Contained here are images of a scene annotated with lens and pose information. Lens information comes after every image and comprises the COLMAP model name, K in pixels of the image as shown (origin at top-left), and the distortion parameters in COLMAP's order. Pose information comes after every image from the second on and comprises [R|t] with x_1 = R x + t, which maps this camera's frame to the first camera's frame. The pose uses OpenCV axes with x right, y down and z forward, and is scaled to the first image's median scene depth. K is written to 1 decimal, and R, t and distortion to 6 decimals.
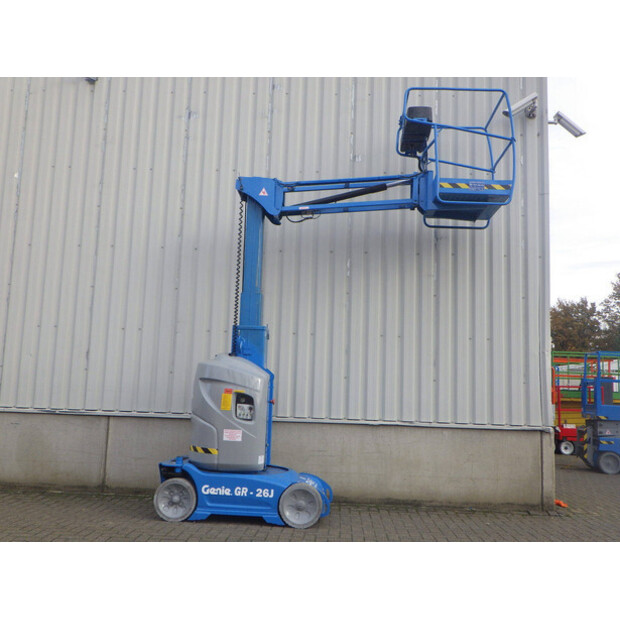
lens RADIAL K [[614.5, 0, 310.0], [0, 614.5, 310.0], [0, 0, 1]] dist [0.005917, -0.003612]
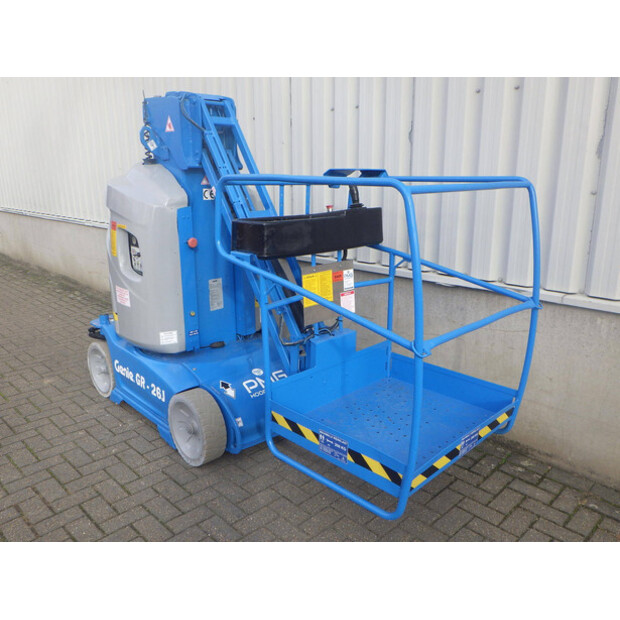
lens RADIAL K [[509.6, 0, 309.4], [0, 509.6, 305.3], [0, 0, 1]] dist [-0.001211, -0.000534]
pose [[0.730769, 0.133785, -0.669387, 0.365453], [0.120754, 0.939806, 0.319659, 0.068627], [0.671860, -0.314428, 0.670626, 0.776175]]
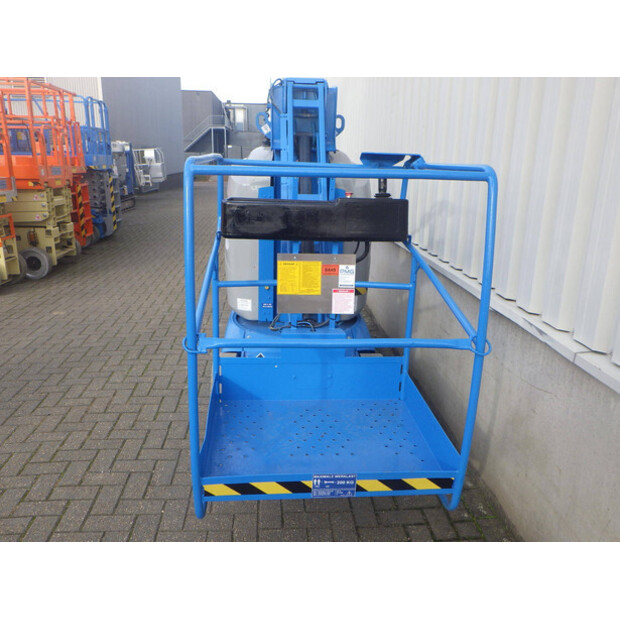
lens RADIAL K [[509.6, 0, 309.4], [0, 509.6, 305.3], [0, 0, 1]] dist [-0.001211, -0.000534]
pose [[0.121640, 0.243608, -0.962216, 0.477612], [0.111688, 0.959898, 0.257140, 0.109834], [0.986271, -0.138746, 0.089554, 1.037562]]
